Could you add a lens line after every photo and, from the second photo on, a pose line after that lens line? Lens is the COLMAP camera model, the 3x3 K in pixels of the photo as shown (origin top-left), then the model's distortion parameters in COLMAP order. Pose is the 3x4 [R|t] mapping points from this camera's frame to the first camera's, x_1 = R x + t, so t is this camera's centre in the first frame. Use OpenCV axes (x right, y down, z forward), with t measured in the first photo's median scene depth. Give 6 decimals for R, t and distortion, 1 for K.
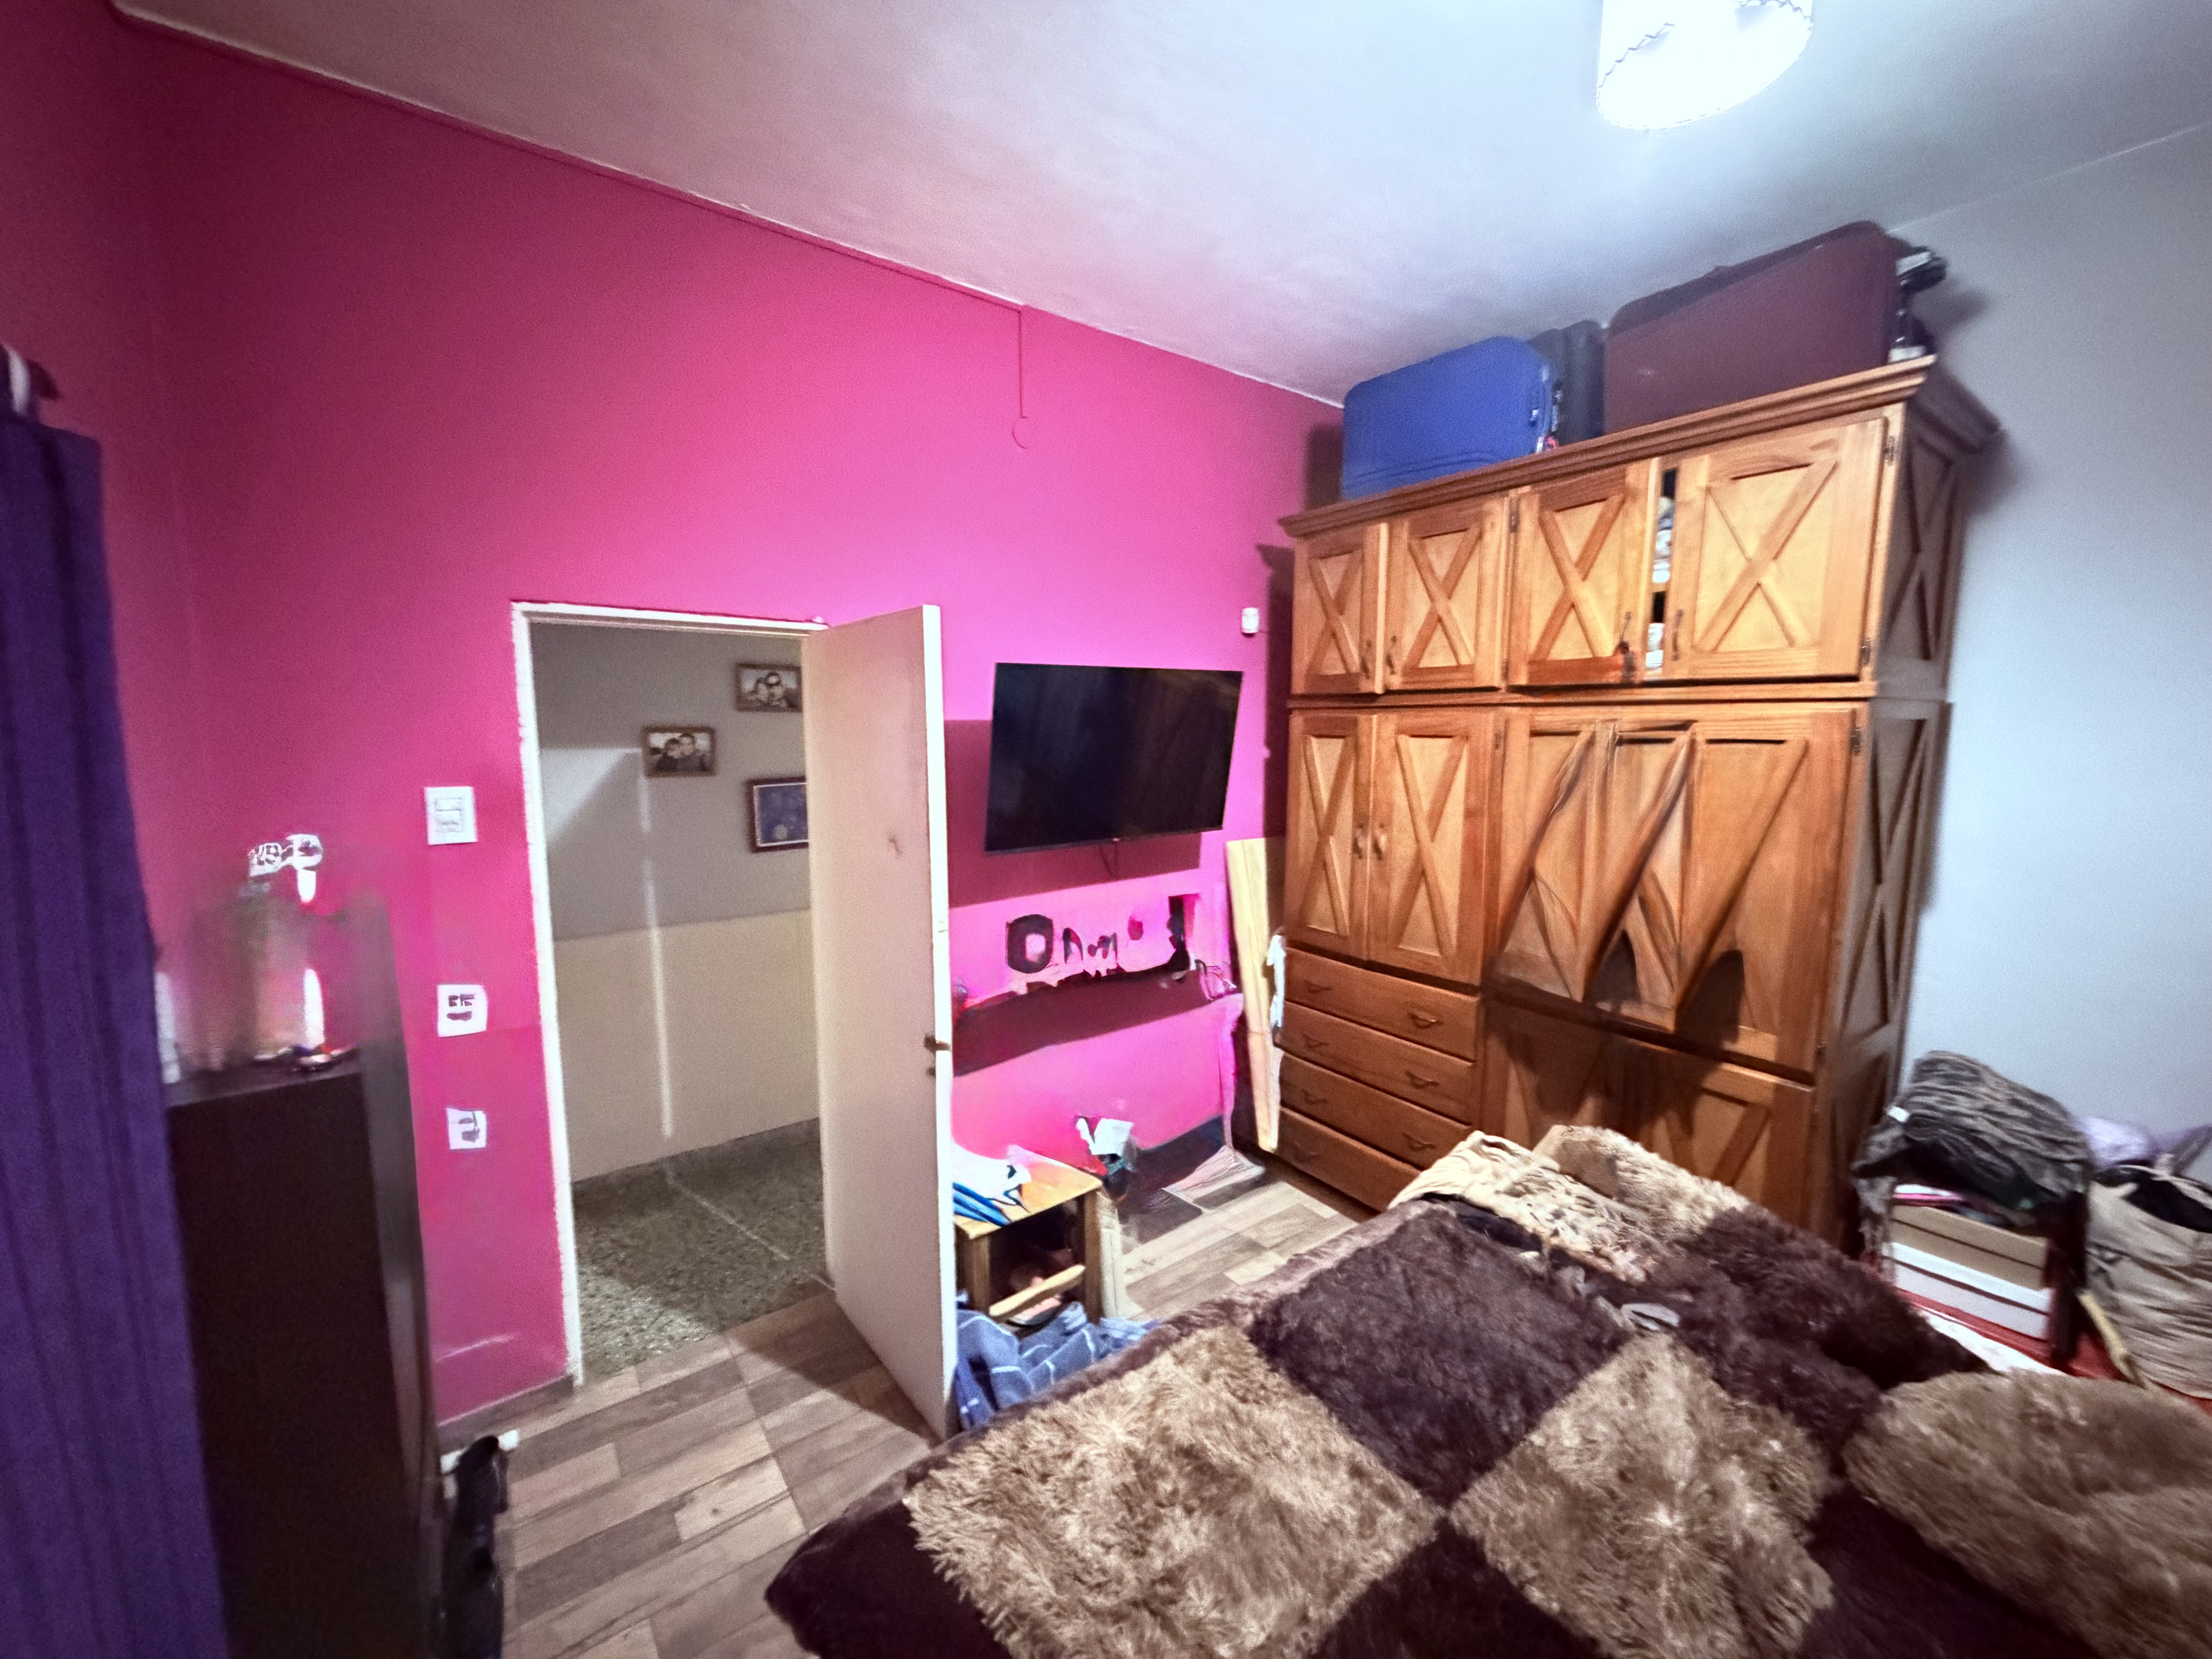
lens RADIAL K [[876.9, 0, 1101.8], [0, 876.9, 826.5], [0, 0, 1]] dist [-0.001382, -0.000173]
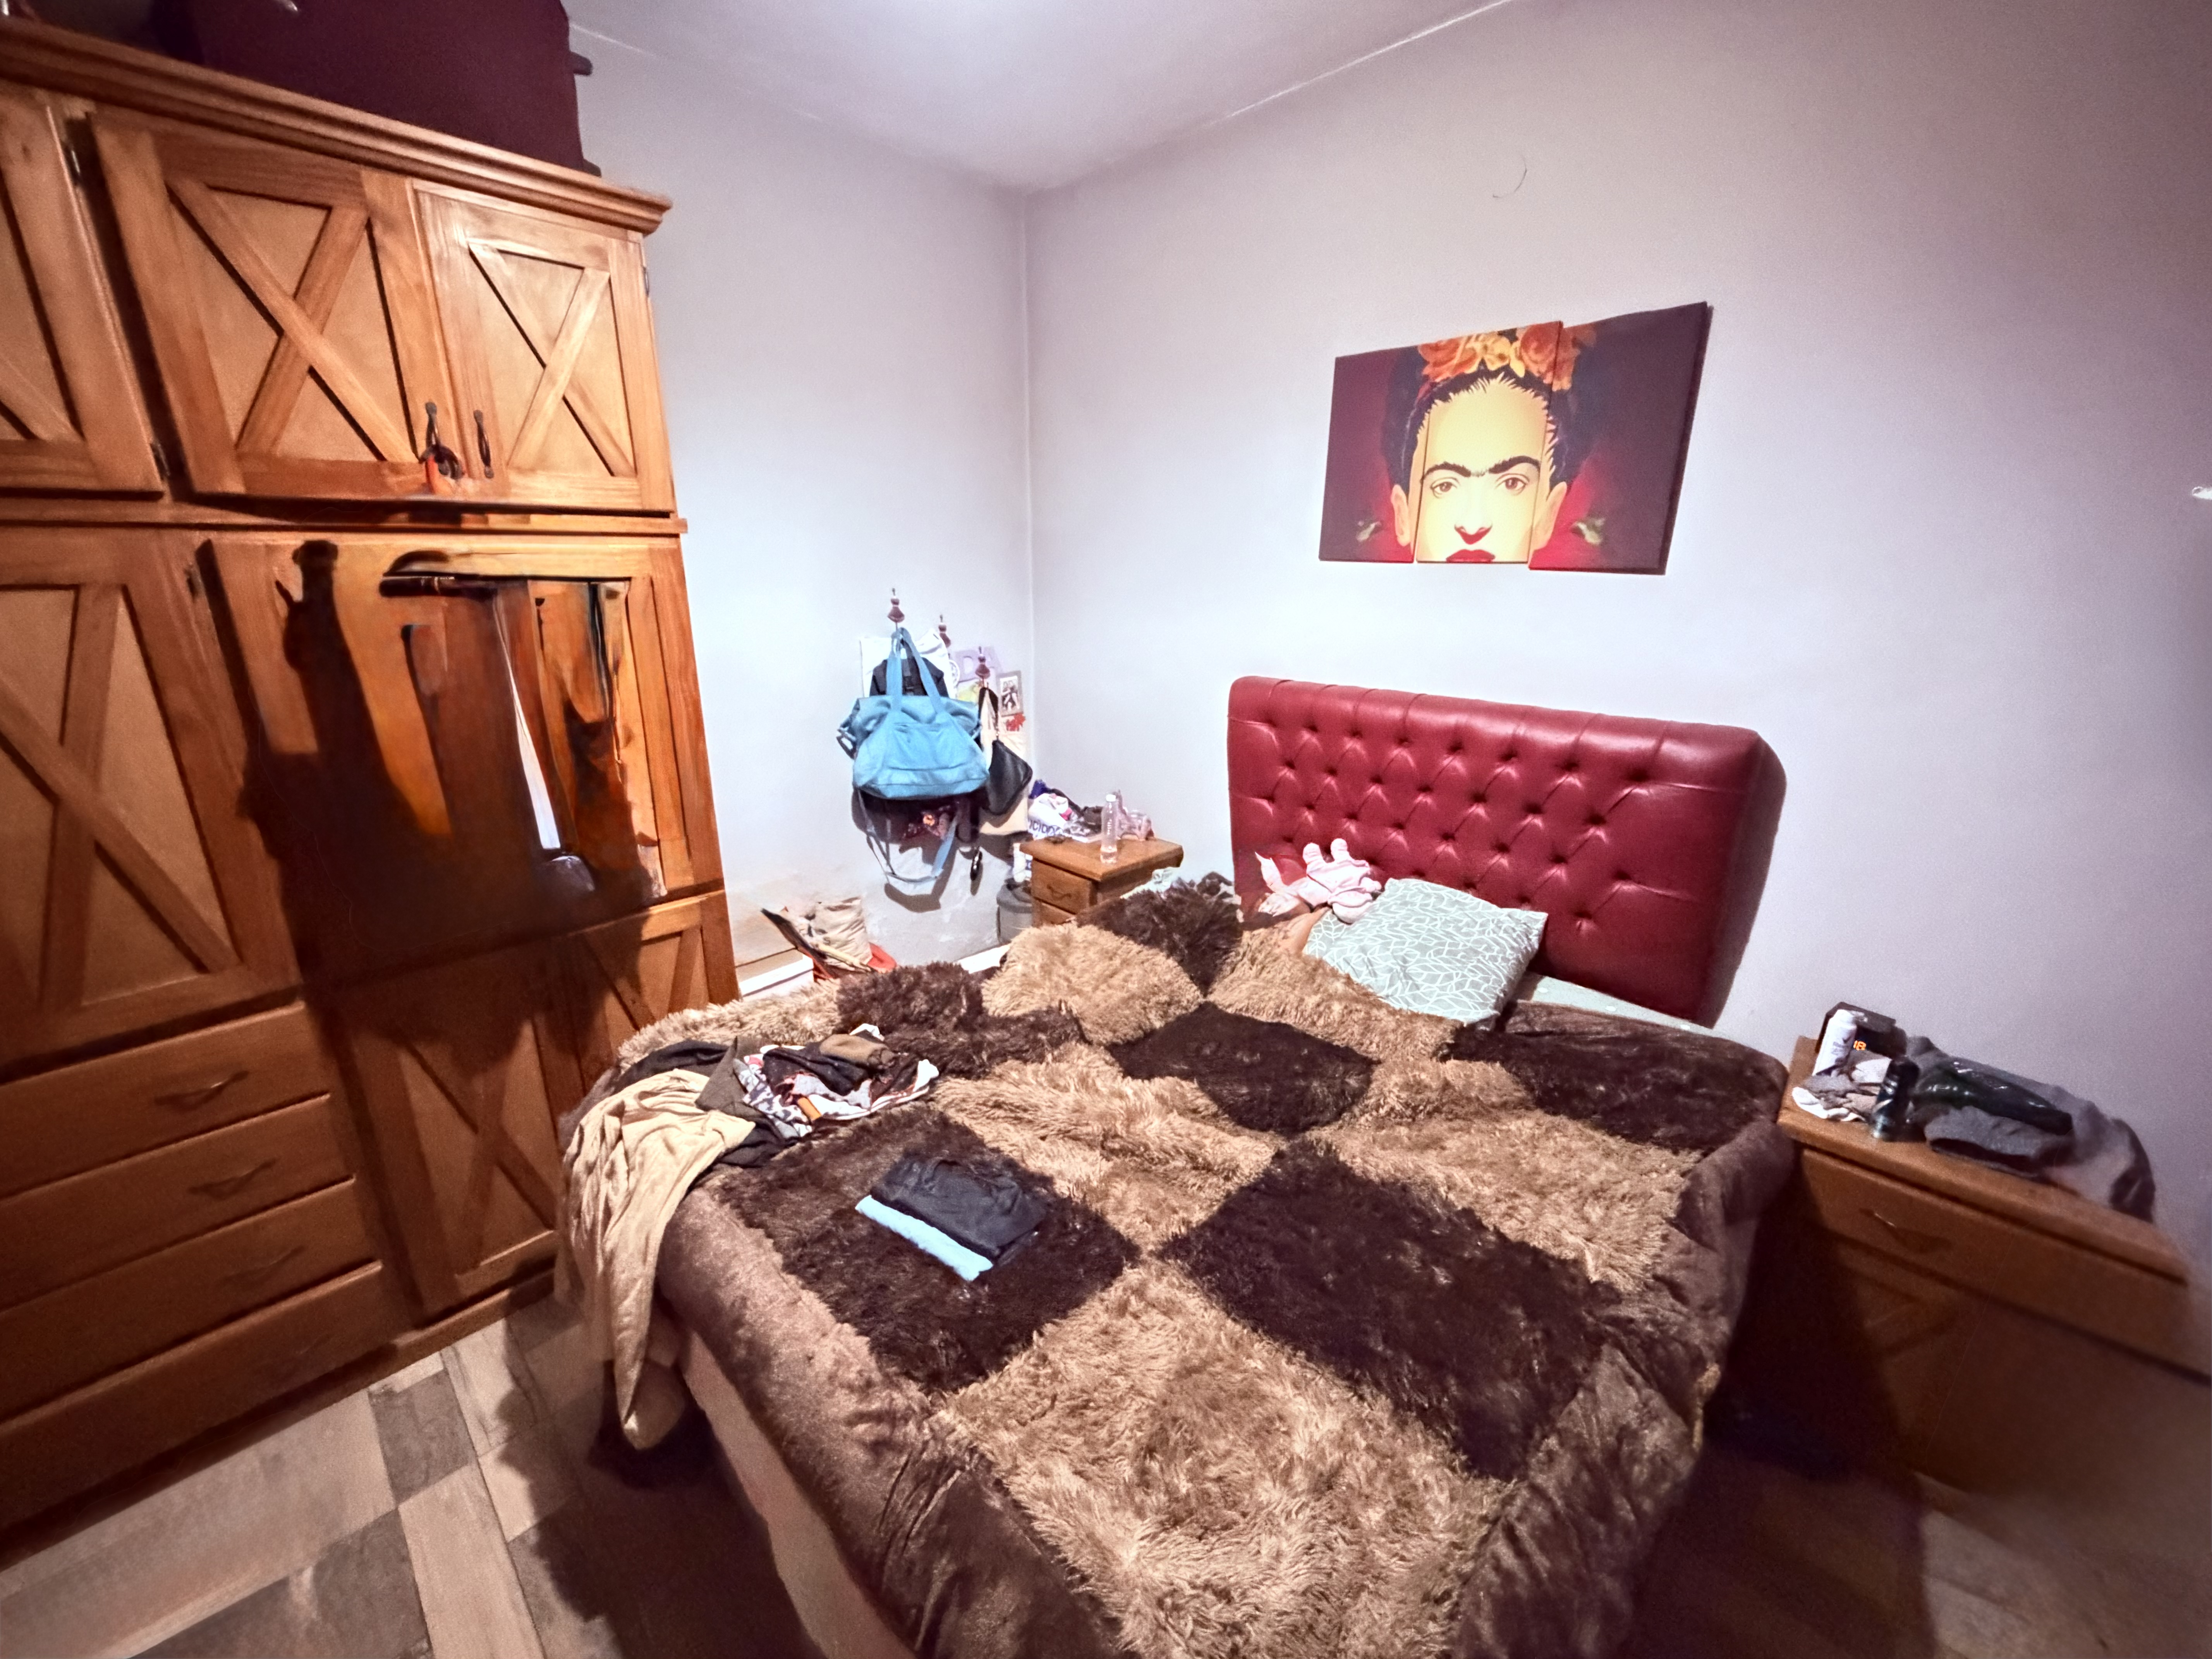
lens RADIAL K [[876.9, 0, 1101.8], [0, 876.9, 826.5], [0, 0, 1]] dist [-0.001382, -0.000173]
pose [[-0.170795, -0.298229, 0.939089, -0.304125], [0.105159, 0.942132, 0.318321, -0.087619], [-0.979679, 0.153121, -0.129550, 0.620136]]
